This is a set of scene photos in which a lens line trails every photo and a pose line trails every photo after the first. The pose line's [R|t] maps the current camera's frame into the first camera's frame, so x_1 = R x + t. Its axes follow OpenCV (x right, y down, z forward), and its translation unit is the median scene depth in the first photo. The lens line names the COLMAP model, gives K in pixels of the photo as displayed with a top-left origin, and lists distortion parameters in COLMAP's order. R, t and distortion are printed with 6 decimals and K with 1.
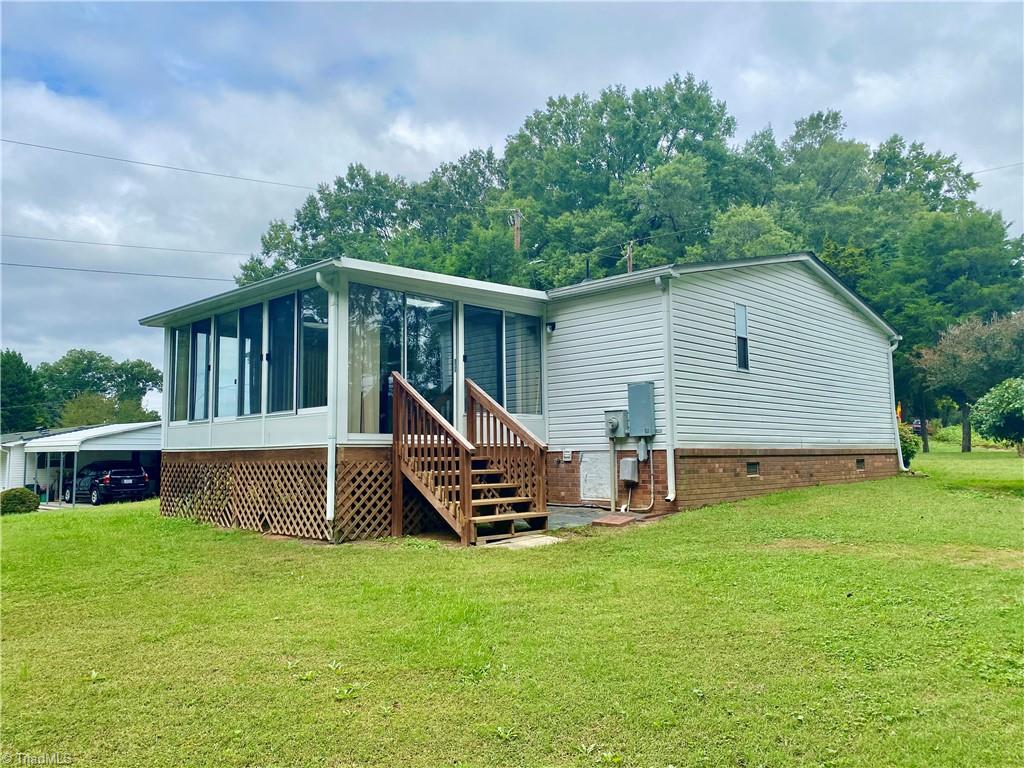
lens RADIAL K [[763.6, 0, 494.5], [0, 763.6, 389.2], [0, 0, 1]] dist [0.107227, -0.174466]
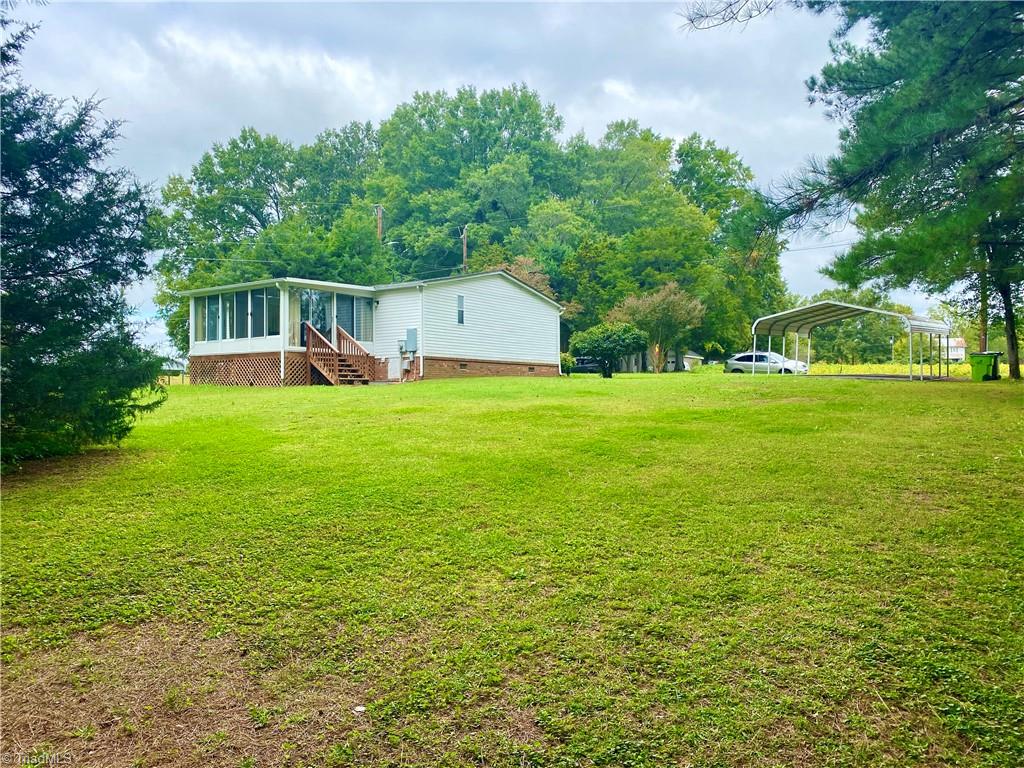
lens RADIAL K [[763.6, 0, 494.5], [0, 763.6, 389.2], [0, 0, 1]] dist [0.107227, -0.174466]
pose [[0.988918, 0.009389, 0.148166, 0.036973], [-0.020648, 0.996997, 0.074637, -0.001500], [-0.147021, -0.076869, 0.986142, -0.558507]]
